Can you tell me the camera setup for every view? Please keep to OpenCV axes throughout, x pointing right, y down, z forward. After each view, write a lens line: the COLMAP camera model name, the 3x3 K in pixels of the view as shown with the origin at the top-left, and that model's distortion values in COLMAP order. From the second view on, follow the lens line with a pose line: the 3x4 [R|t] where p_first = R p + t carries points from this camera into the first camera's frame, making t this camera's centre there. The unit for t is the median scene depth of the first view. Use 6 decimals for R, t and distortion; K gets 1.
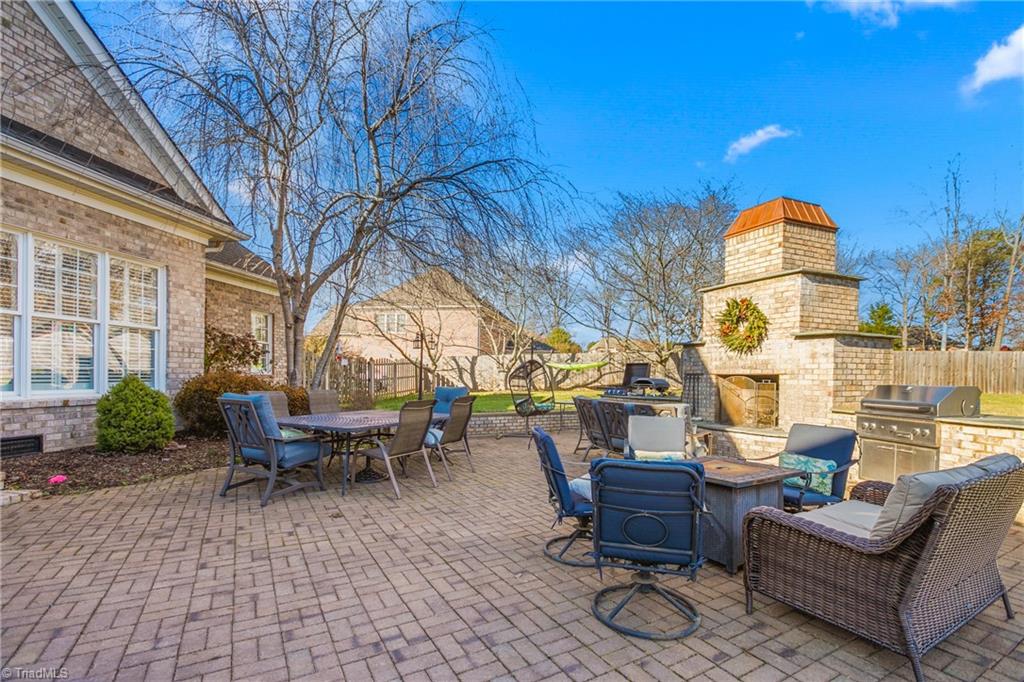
lens RADIAL K [[508.2, 0, 497.6], [0, 508.2, 372.9], [0, 0, 1]] dist [0.014454, 0.000195]
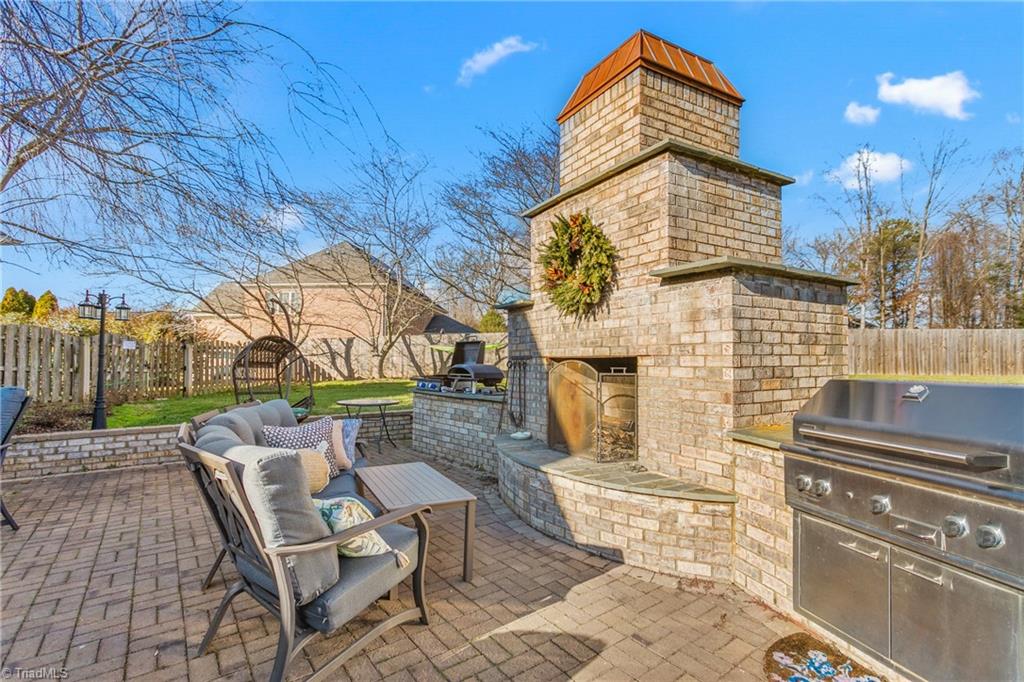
lens RADIAL K [[446.3, 0, 512.0], [0, 446.3, 339.1], [0, 0, 1]] dist [-0.002541, 0.000212]
pose [[0.997963, -0.006537, 0.063453, 0.390656], [0.009064, 0.999174, -0.039622, 0.002351], [-0.063142, 0.040117, 0.997198, 0.553454]]
